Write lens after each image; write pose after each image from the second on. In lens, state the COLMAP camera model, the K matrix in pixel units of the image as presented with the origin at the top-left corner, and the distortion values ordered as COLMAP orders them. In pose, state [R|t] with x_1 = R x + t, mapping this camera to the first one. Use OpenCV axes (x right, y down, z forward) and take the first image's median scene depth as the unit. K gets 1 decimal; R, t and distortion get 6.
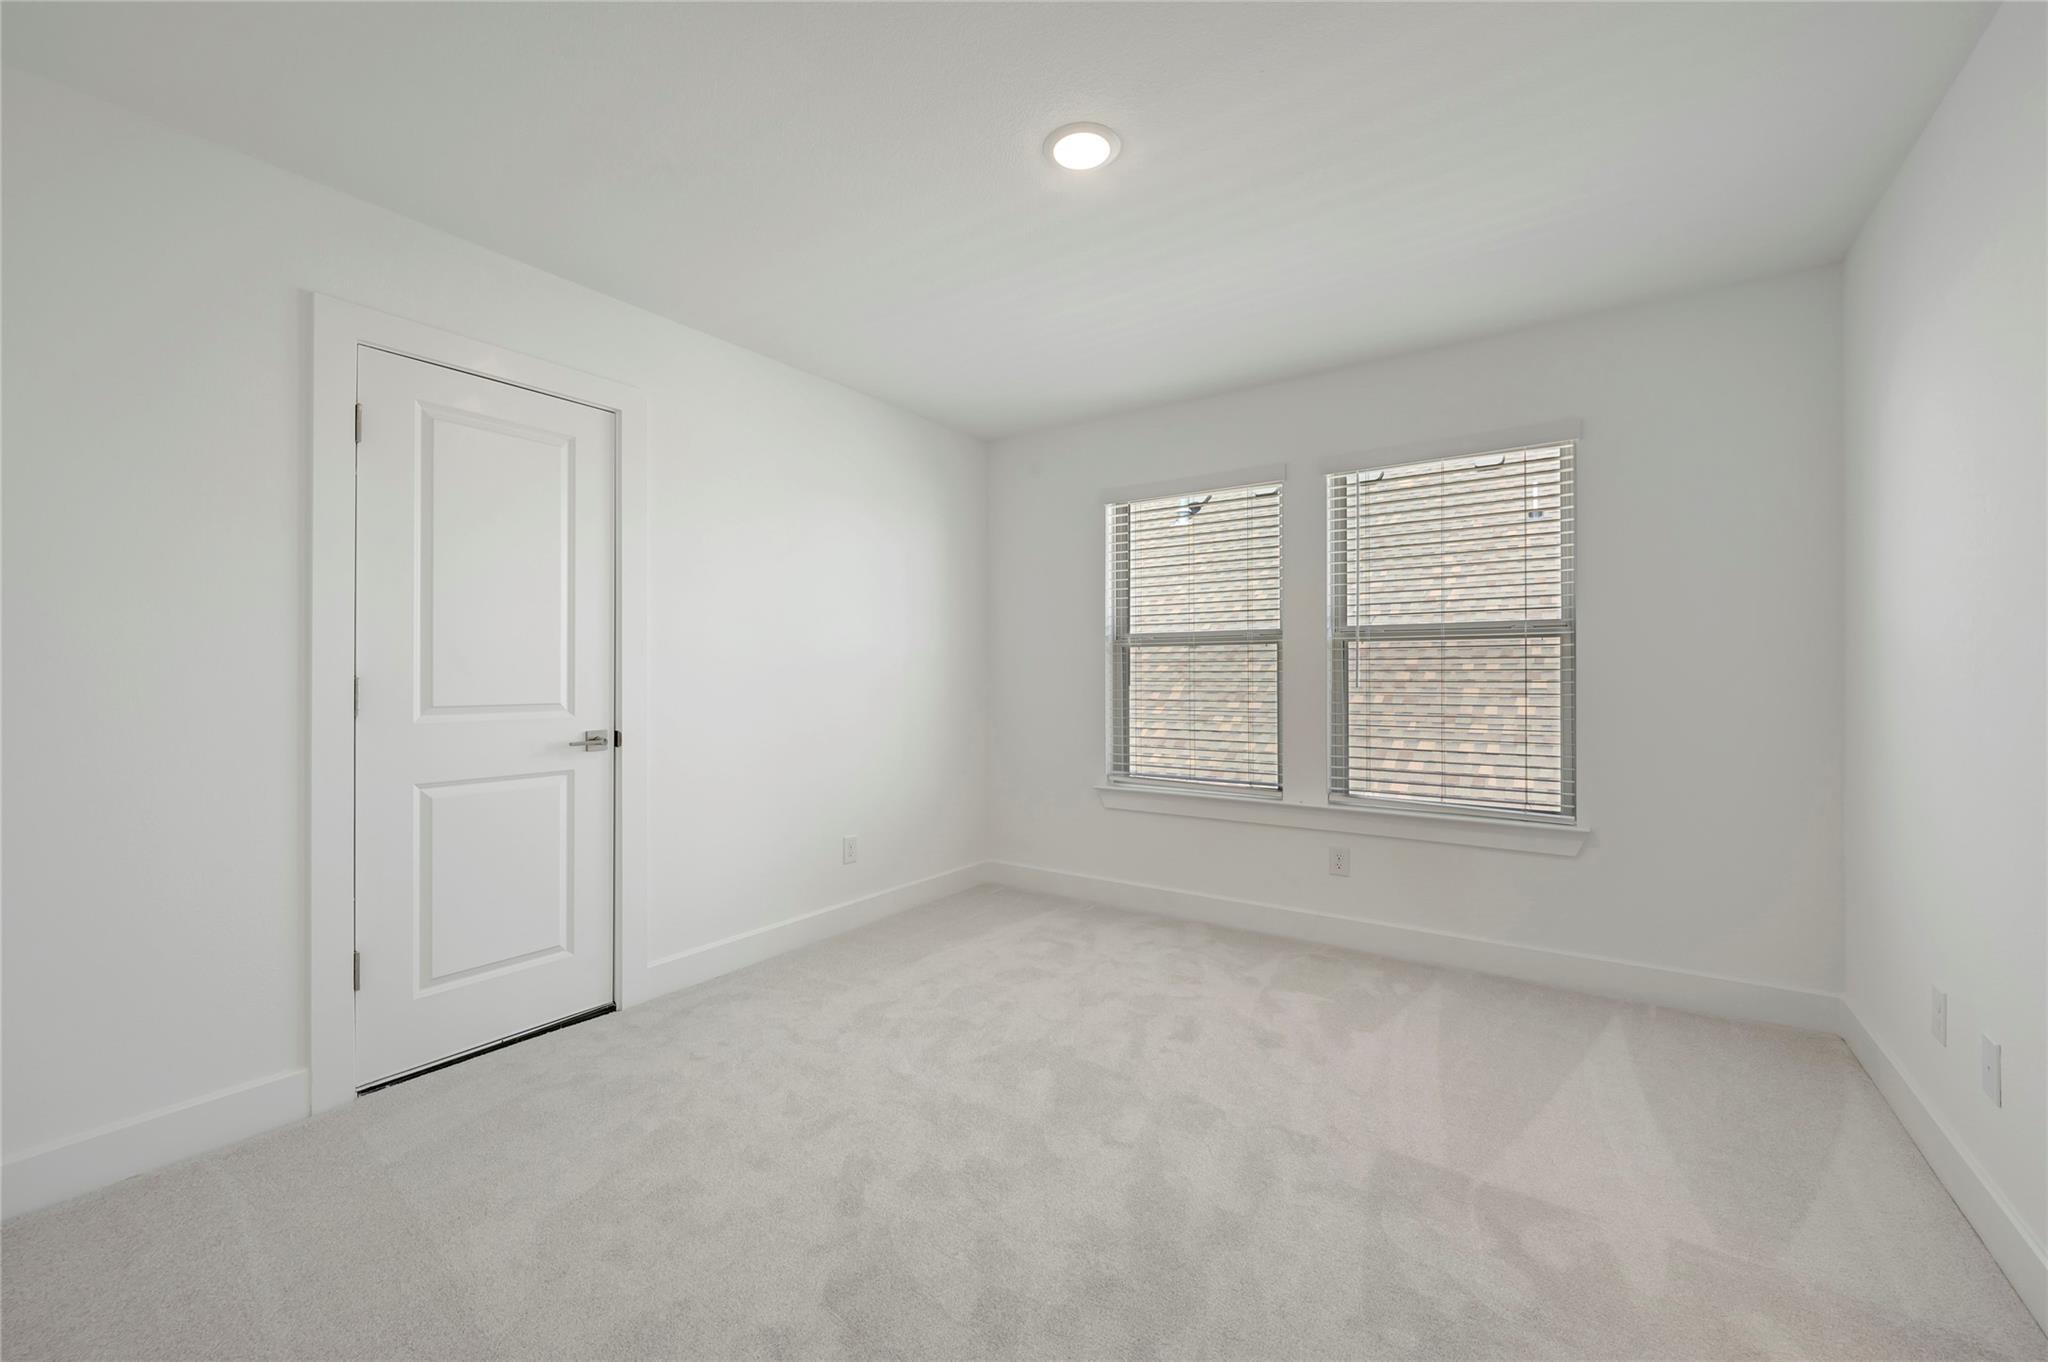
lens RADIAL K [[822.6, 0, 1007.0], [0, 822.6, 681.8], [0, 0, 1]] dist [0.000582, 0.000060]
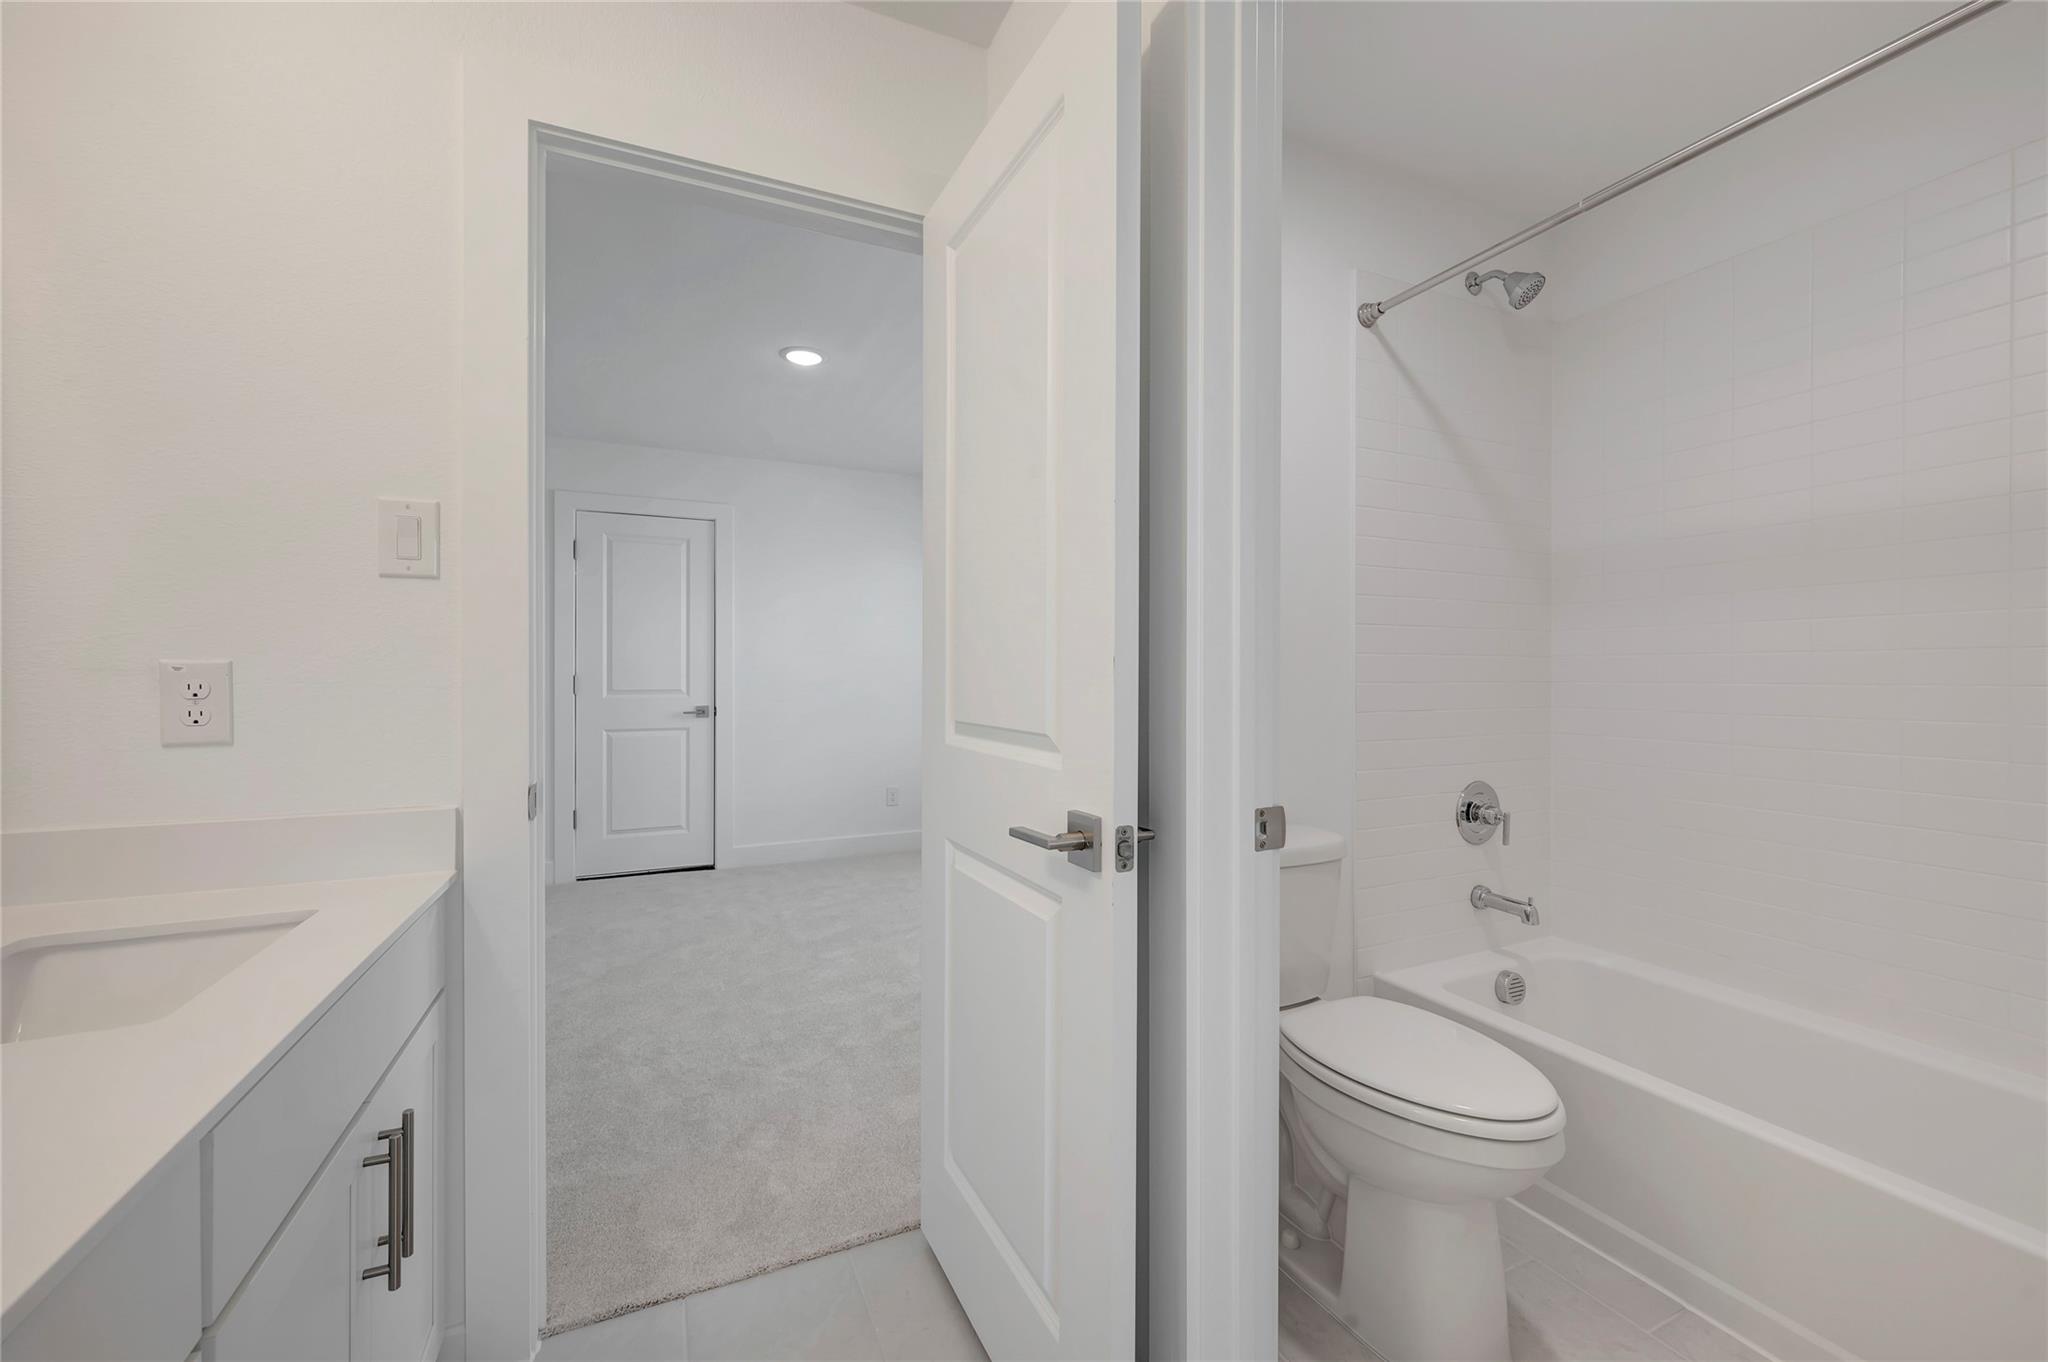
lens RADIAL K [[822.6, 0, 1019.4], [0, 822.6, 686.2], [0, 0, 1]] dist [0.000582, 0.000060]
pose [[0.860494, 0.007689, -0.509402, 0.975612], [-0.002994, 0.999945, 0.010035, -0.001247], [0.509451, -0.007110, 0.860470, -0.154299]]
